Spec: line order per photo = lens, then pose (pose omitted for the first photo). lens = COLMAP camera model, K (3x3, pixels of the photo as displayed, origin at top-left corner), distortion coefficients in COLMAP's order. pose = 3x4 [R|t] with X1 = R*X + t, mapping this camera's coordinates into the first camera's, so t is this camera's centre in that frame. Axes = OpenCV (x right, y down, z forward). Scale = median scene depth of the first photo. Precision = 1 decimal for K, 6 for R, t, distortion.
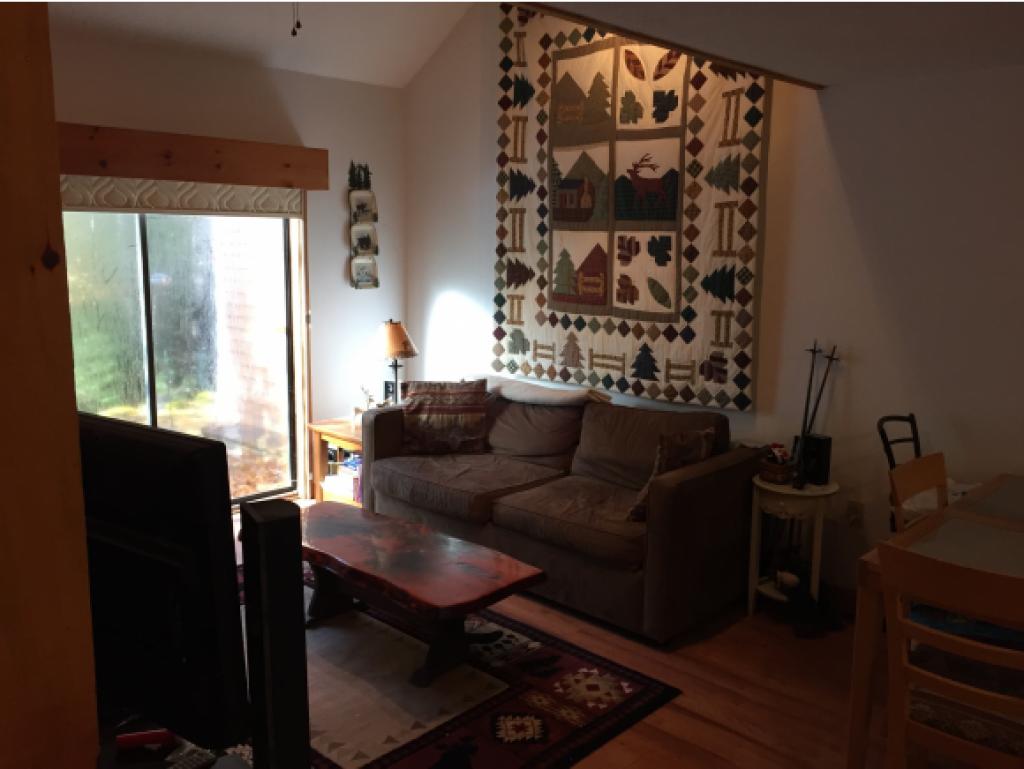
lens RADIAL K [[871.5, 0, 508.9], [0, 871.5, 381.1], [0, 0, 1]] dist [0.079805, -0.104576]
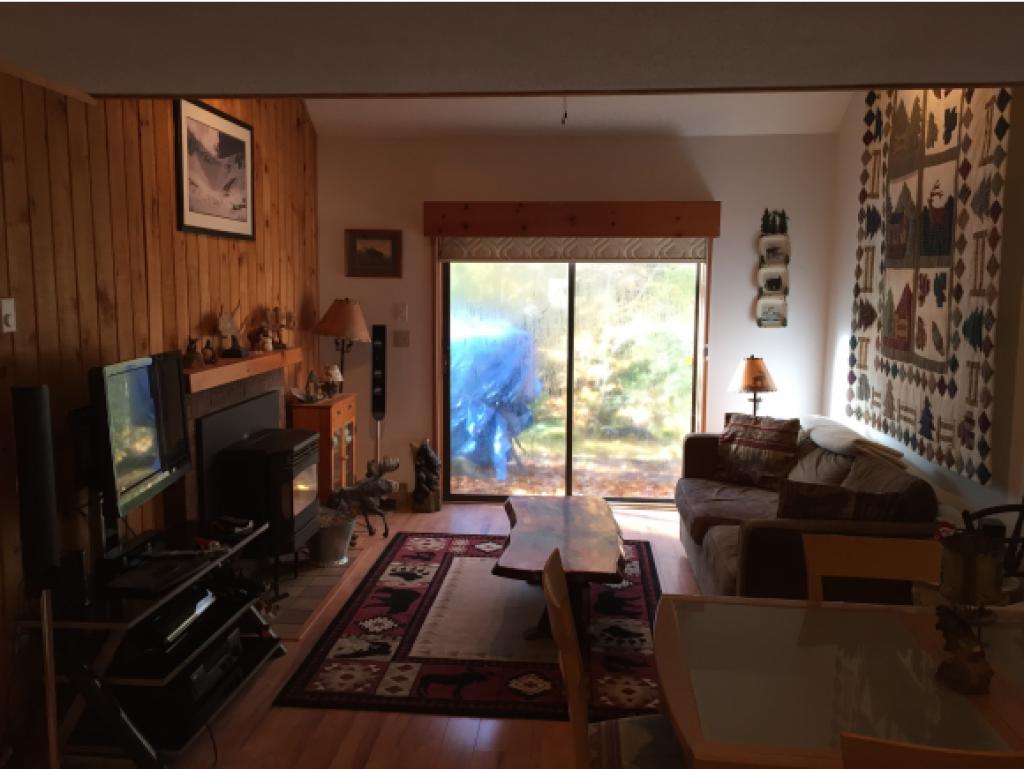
lens RADIAL K [[871.5, 0, 508.9], [0, 871.5, 381.1], [0, 0, 1]] dist [0.079805, -0.104576]
pose [[0.615619, 0.084430, -0.783508, 0.556388], [-0.127741, 0.991786, 0.006505, -0.010072], [0.777622, 0.096081, 0.621347, 0.126009]]
